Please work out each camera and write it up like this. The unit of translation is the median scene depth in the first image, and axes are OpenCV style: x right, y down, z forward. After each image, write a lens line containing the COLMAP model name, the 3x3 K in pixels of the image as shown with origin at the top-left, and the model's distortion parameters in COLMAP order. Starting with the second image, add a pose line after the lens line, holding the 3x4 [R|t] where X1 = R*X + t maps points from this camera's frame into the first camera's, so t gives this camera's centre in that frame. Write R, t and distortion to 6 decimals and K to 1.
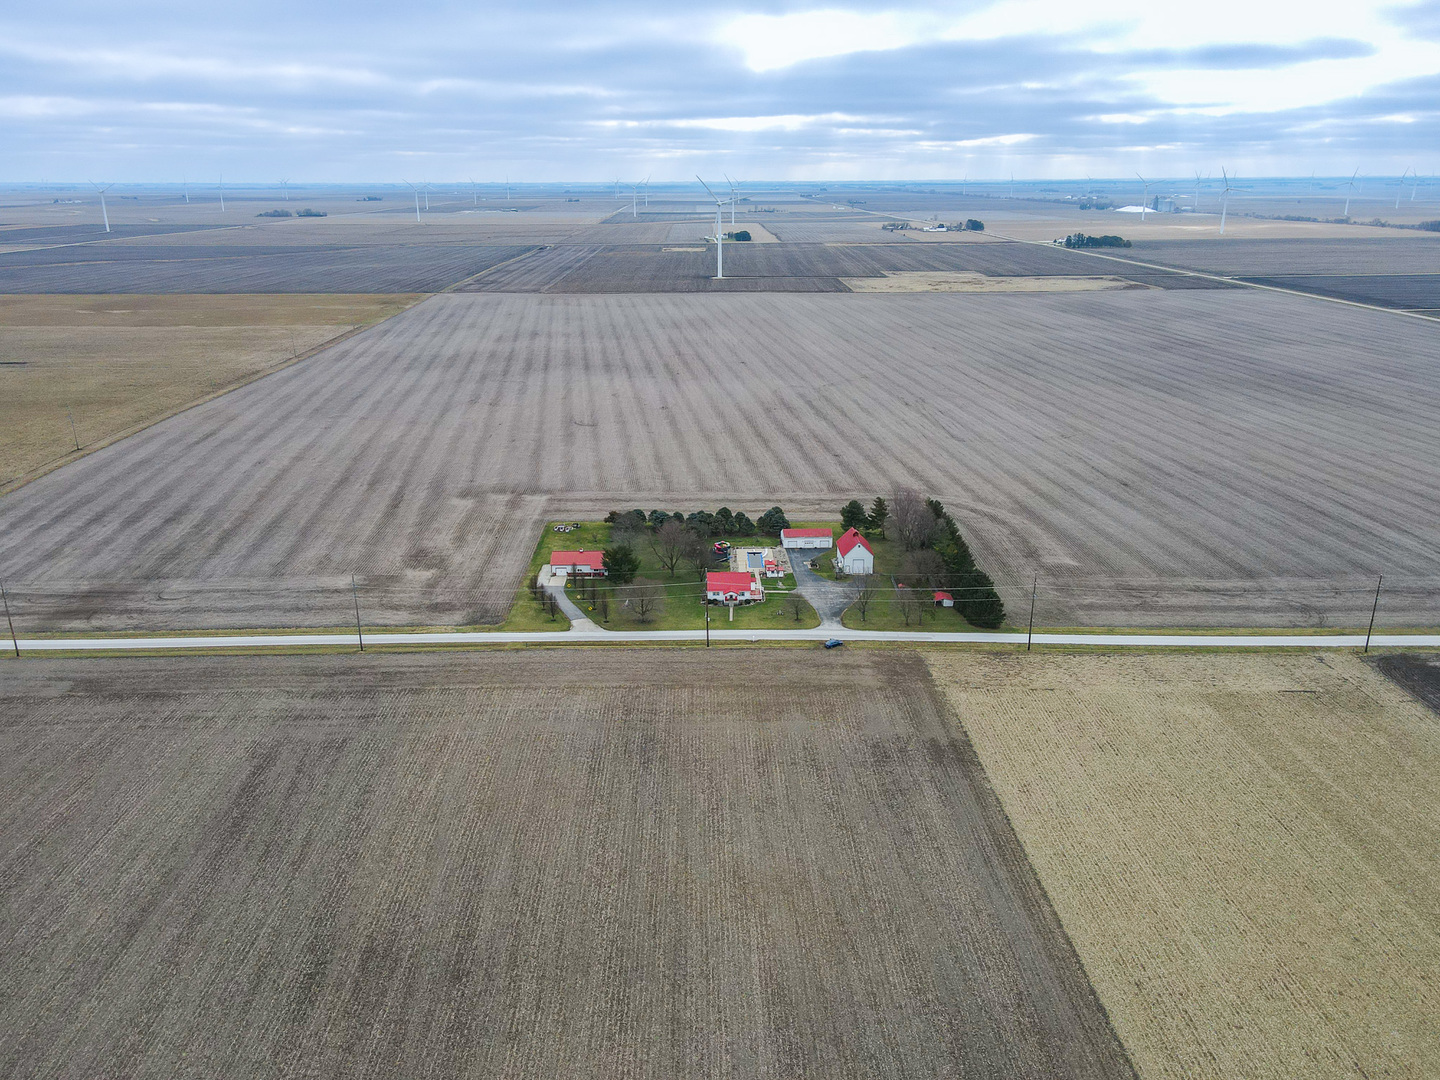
lens RADIAL K [[1052.2, 0, 720.0], [0, 1052.2, 540.0], [0, 0, 1]] dist [-0.009430, 0.046796]
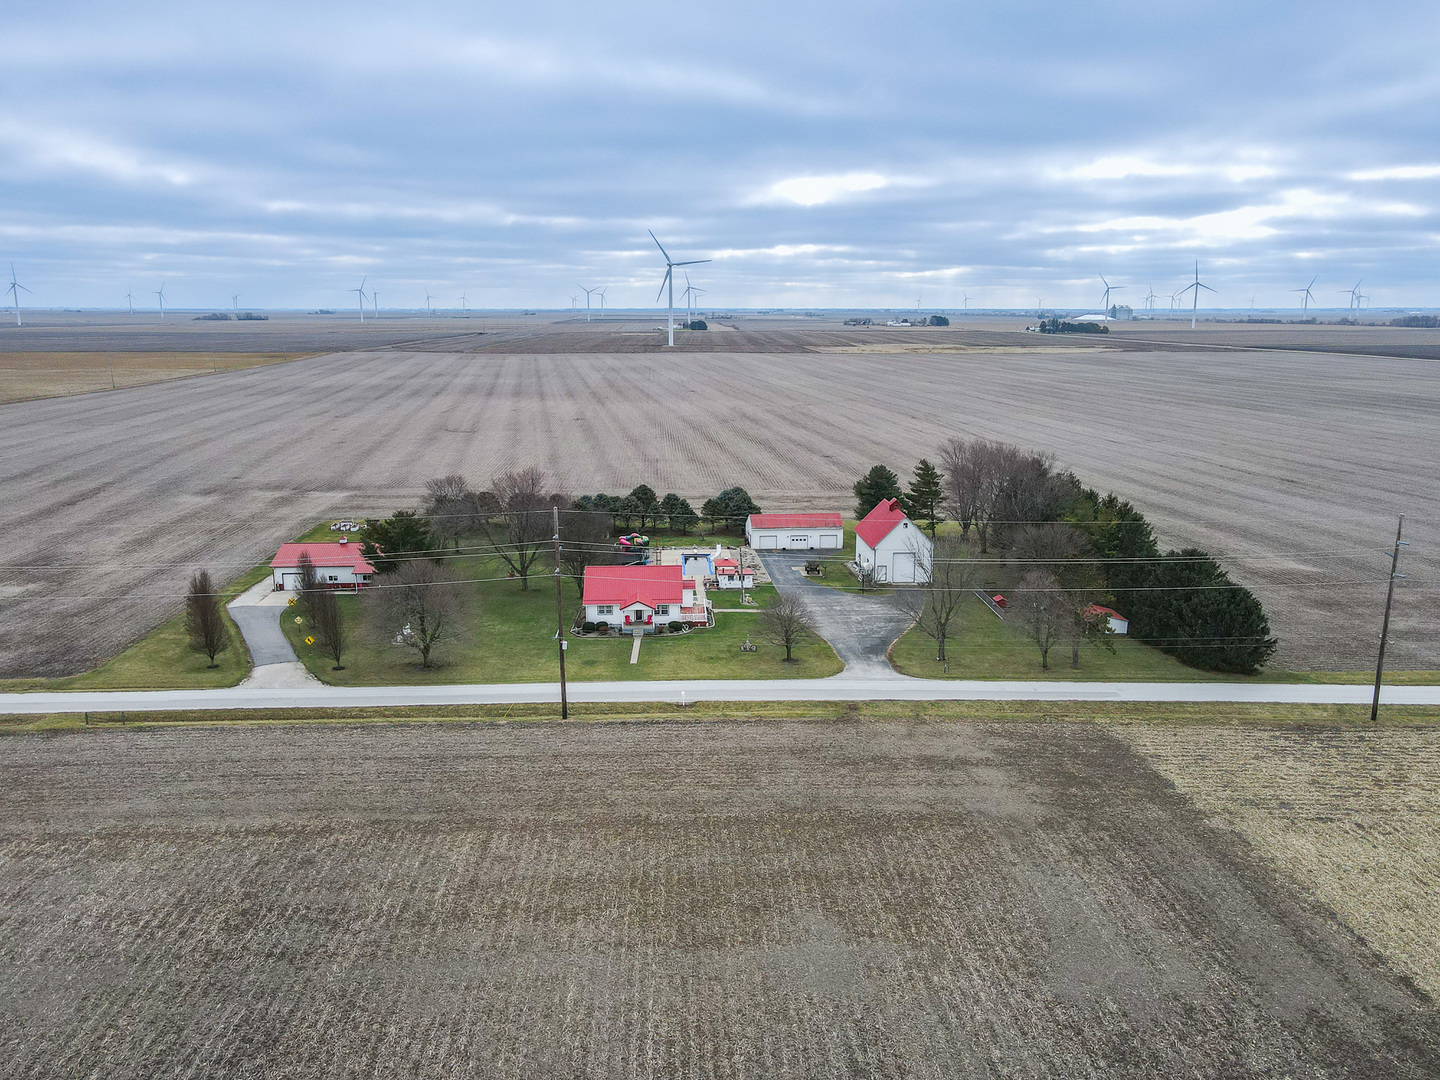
lens RADIAL K [[1052.2, 0, 720.0], [0, 1052.2, 540.0], [0, 0, 1]] dist [-0.009430, 0.046796]
pose [[0.999279, -0.003696, 0.037778, 0.028413], [0.008053, 0.993237, -0.115826, 0.073710], [-0.037095, 0.116047, 0.992551, 0.546893]]
